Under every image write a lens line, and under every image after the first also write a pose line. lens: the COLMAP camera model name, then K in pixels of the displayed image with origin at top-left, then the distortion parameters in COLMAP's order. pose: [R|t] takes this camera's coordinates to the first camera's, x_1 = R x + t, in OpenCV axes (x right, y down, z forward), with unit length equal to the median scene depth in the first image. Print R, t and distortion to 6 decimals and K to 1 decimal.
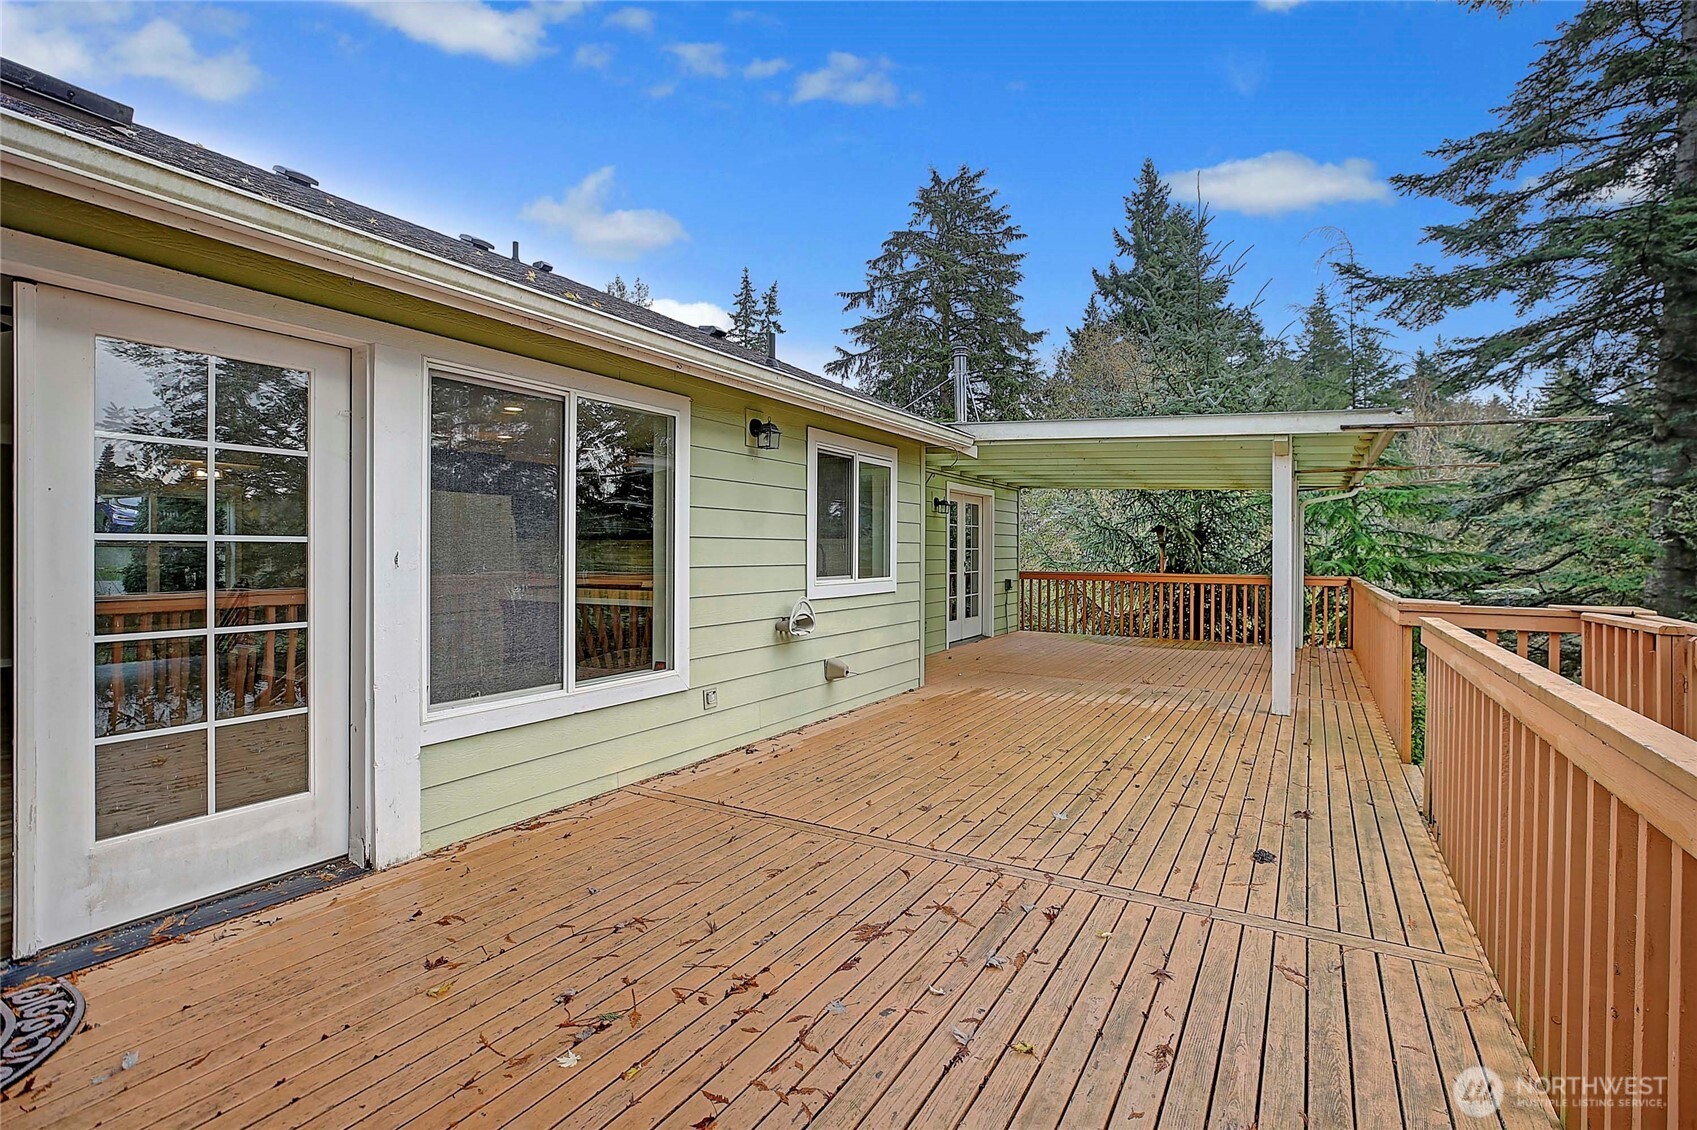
lens RADIAL K [[770.6, 0, 861.6], [0, 770.6, 558.7], [0, 0, 1]] dist [-0.038548, 0.017262]
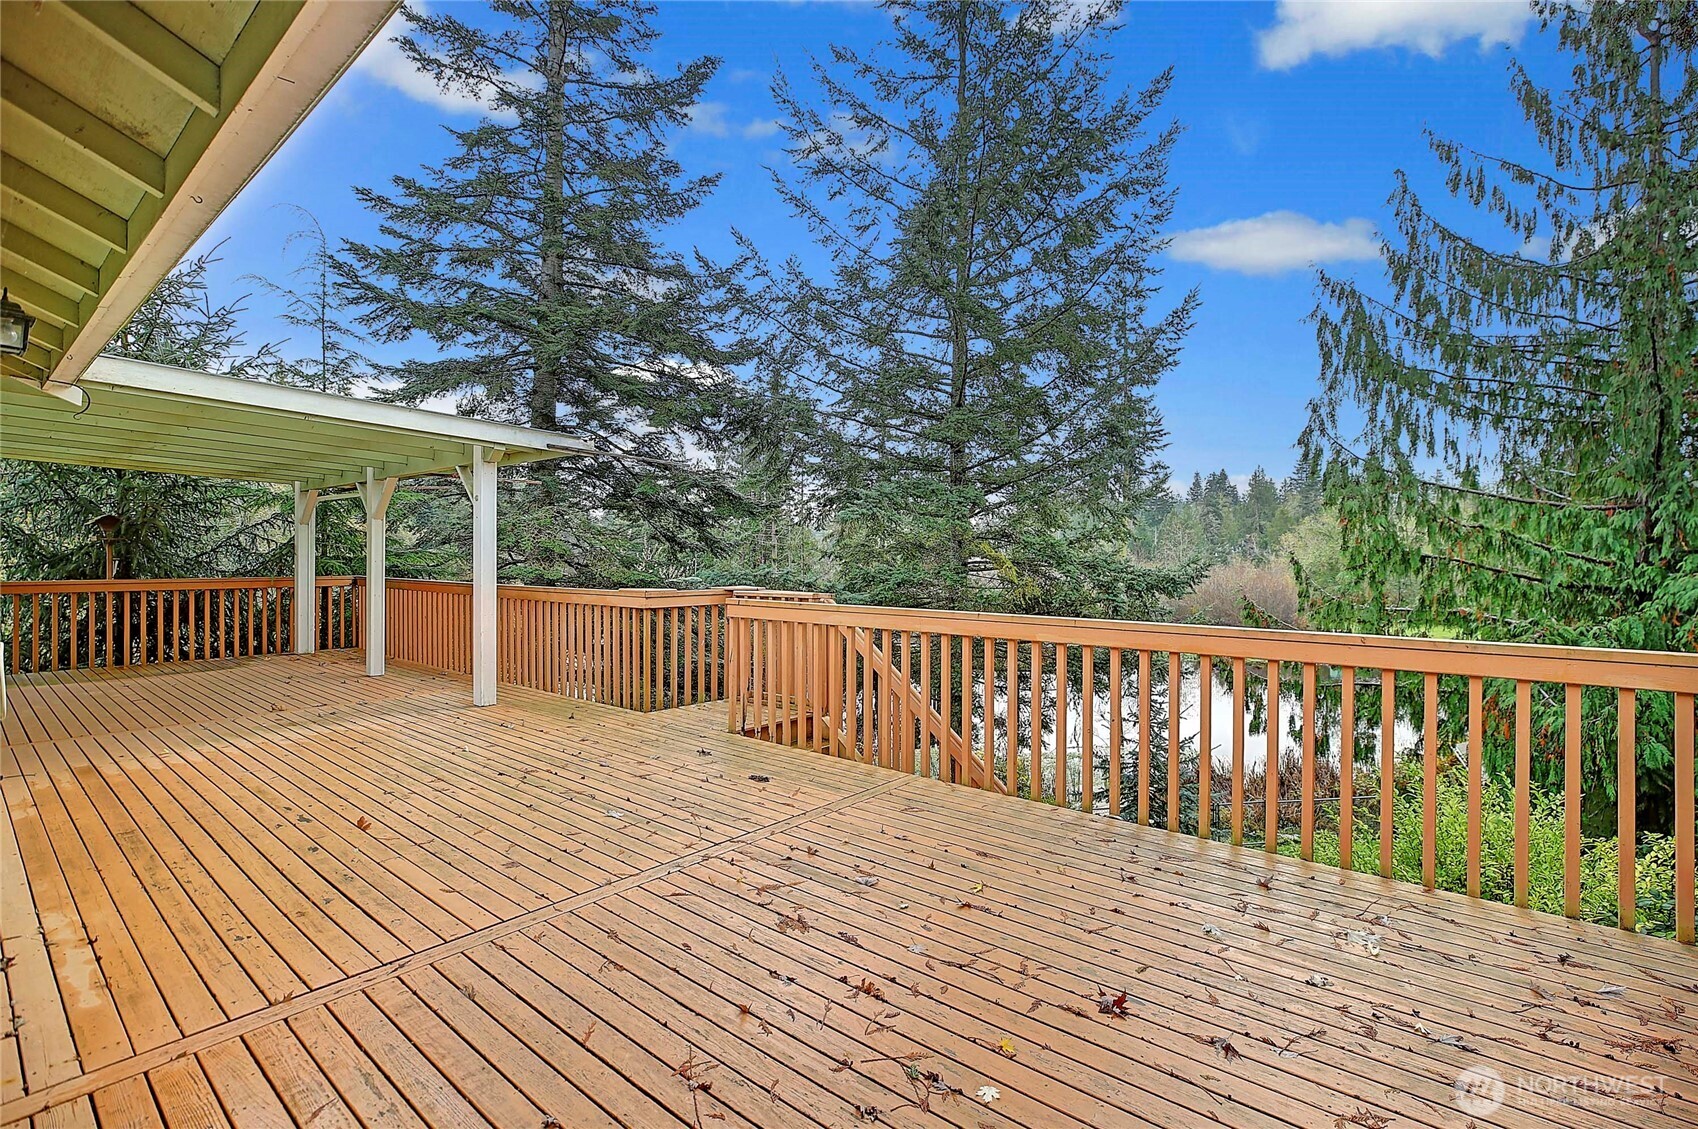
lens RADIAL K [[771.0, 0, 862.2], [0, 771.0, 558.2], [0, 0, 1]] dist [-0.038548, 0.017262]
pose [[0.185347, -0.011007, 0.982611, -0.765692], [0.009015, 0.999914, 0.009500, -0.012472], [-0.982632, 0.007097, 0.185431, 0.553645]]
